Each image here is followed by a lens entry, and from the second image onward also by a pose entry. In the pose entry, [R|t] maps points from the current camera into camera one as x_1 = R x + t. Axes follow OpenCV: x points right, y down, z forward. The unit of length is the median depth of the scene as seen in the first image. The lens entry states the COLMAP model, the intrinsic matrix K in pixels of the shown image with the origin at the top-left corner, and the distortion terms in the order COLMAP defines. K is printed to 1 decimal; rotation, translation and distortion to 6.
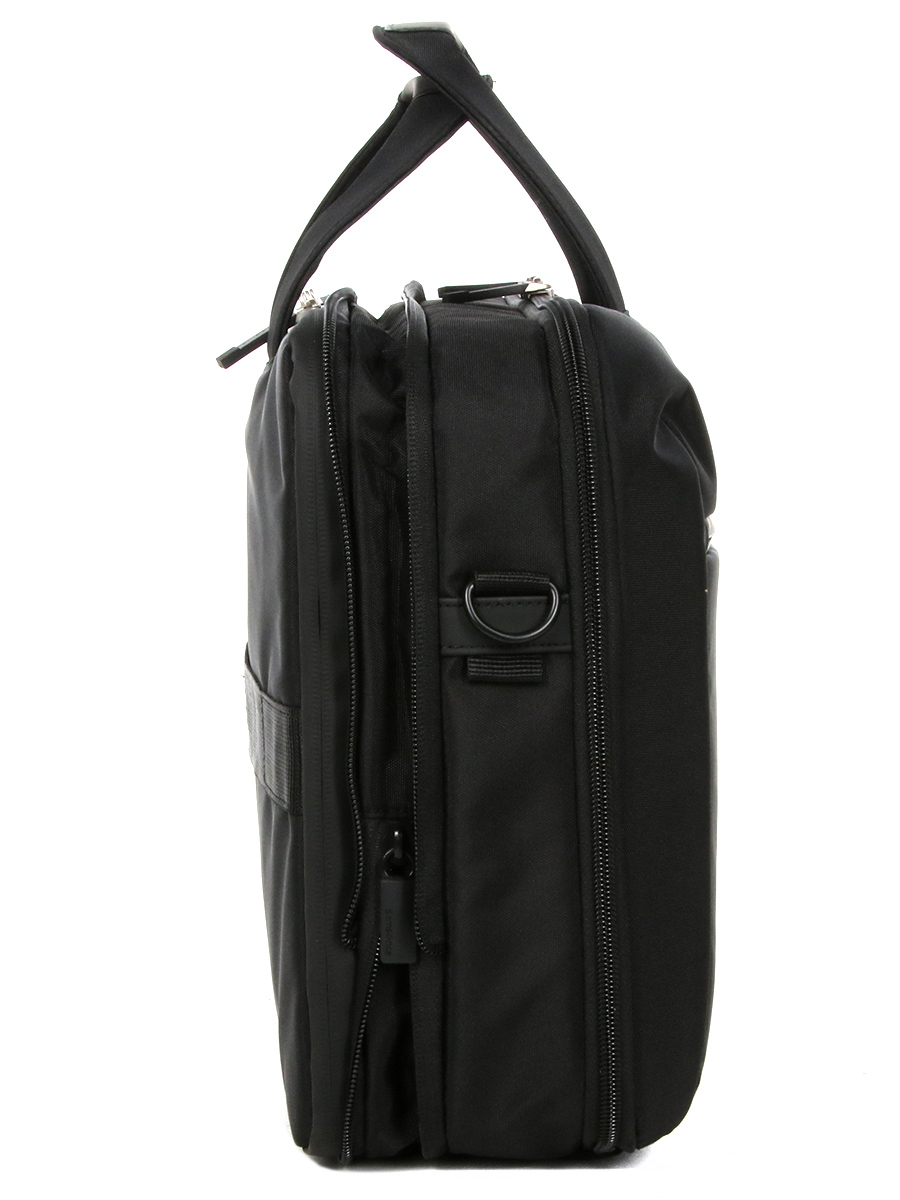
lens RADIAL K [[1048.2, 0, 449.7], [0, 1048.2, 572.8], [0, 0, 1]] dist [-0.000986, -0.077242]
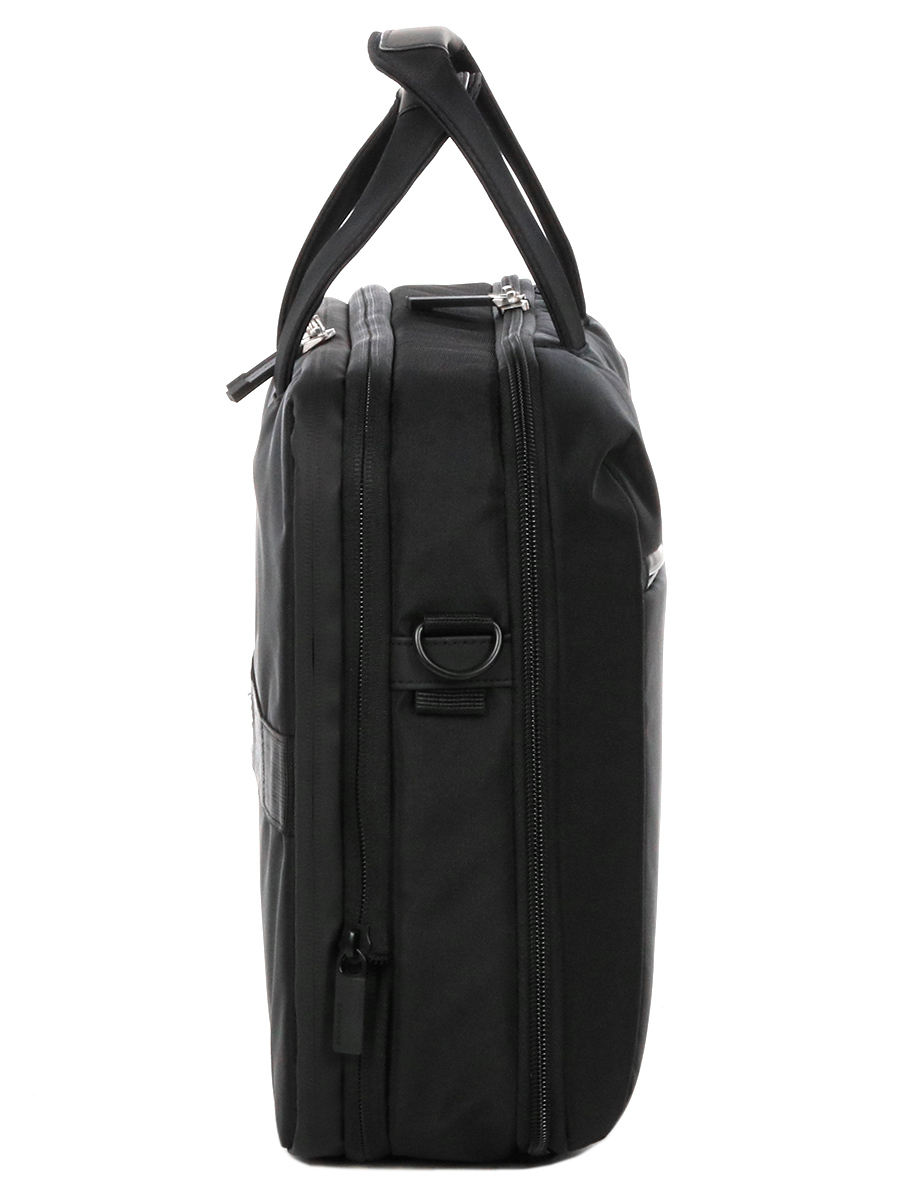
lens RADIAL K [[2085.9, 0, 450.0], [0, 2085.9, 600.0], [0, 0, 1]] dist [0.415242, -0.010536]
pose [[0.963484, -0.001240, -0.267762, 0.628920], [0.015221, 0.998626, 0.050147, -0.123023], [0.267332, -0.052391, 0.962179, -1.082159]]
